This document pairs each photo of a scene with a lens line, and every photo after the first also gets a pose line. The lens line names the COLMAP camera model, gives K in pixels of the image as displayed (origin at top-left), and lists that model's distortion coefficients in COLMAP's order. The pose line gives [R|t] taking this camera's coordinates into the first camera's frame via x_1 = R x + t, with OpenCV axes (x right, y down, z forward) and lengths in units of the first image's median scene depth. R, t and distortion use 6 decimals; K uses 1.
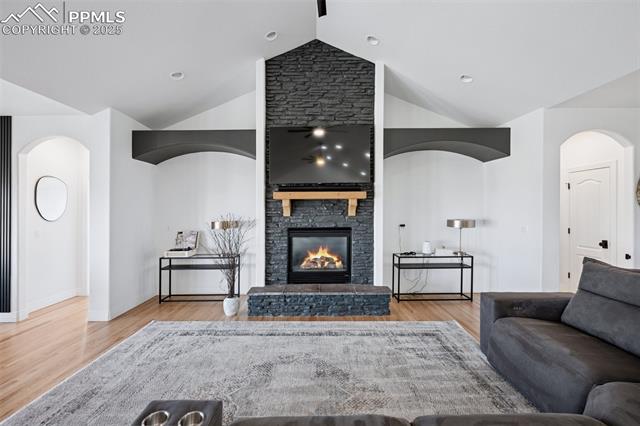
lens RADIAL K [[270.9, 0, 313.4], [0, 270.9, 208.8], [0, 0, 1]] dist [0.001127, -0.000261]
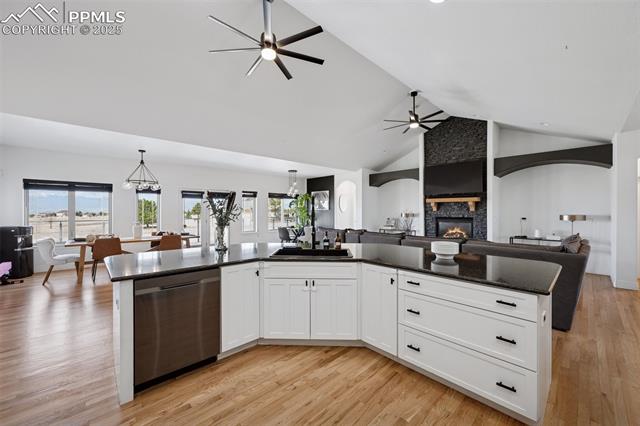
lens RADIAL K [[254.2, 0, 319.2], [0, 254.2, 209.9], [0, 0, 1]] dist [-0.001735, 0.000586]
pose [[0.687590, 0.004276, -0.726087, 0.651546], [-0.002756, 0.999991, 0.003279, 0.016404], [0.726094, -0.000253, 0.687595, -0.854842]]
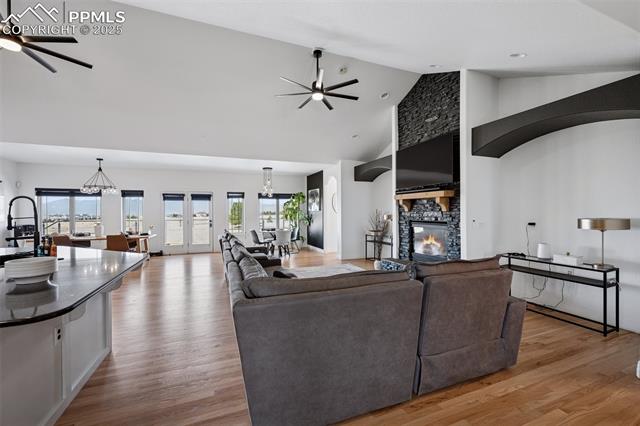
lens RADIAL K [[265.8, 0, 319.6], [0, 265.8, 212.5], [0, 0, 1]] dist [0.001127, 0.000035]
pose [[0.369797, 0.008063, -0.929077, 1.000020], [0.004090, 0.999939, 0.010306, 0.015597], [0.929103, -0.007611, 0.369742, 0.070179]]
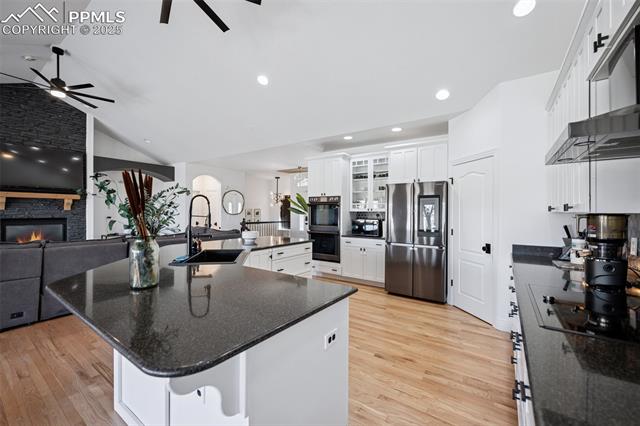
lens RADIAL K [[265.8, 0, 319.5], [0, 265.8, 218.0], [0, 0, 1]] dist [0.001127, 0.000035]
pose [[0.572102, -0.010514, 0.820115, -0.270884], [-0.012918, 0.999678, 0.021828, 0.019035], [-0.820080, -0.023082, 0.571783, -1.005864]]
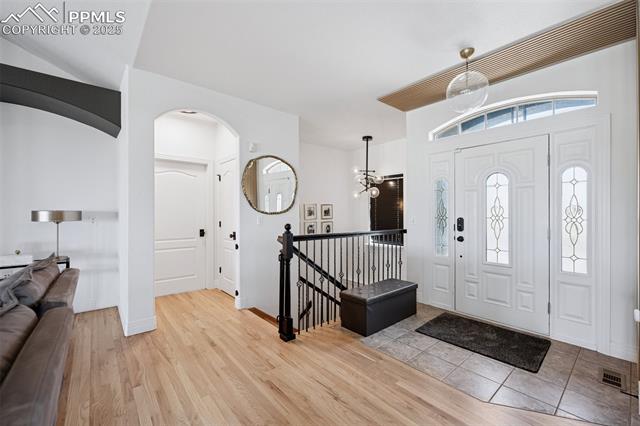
lens RADIAL K [[265.8, 0, 317.7], [0, 265.8, 216.0], [0, 0, 1]] dist [0.001127, 0.000035]
pose [[0.764473, 0.001156, 0.644654, 0.672770], [-0.010280, 0.999893, 0.010397, 0.043944], [-0.644573, -0.014575, 0.764404, 0.048372]]
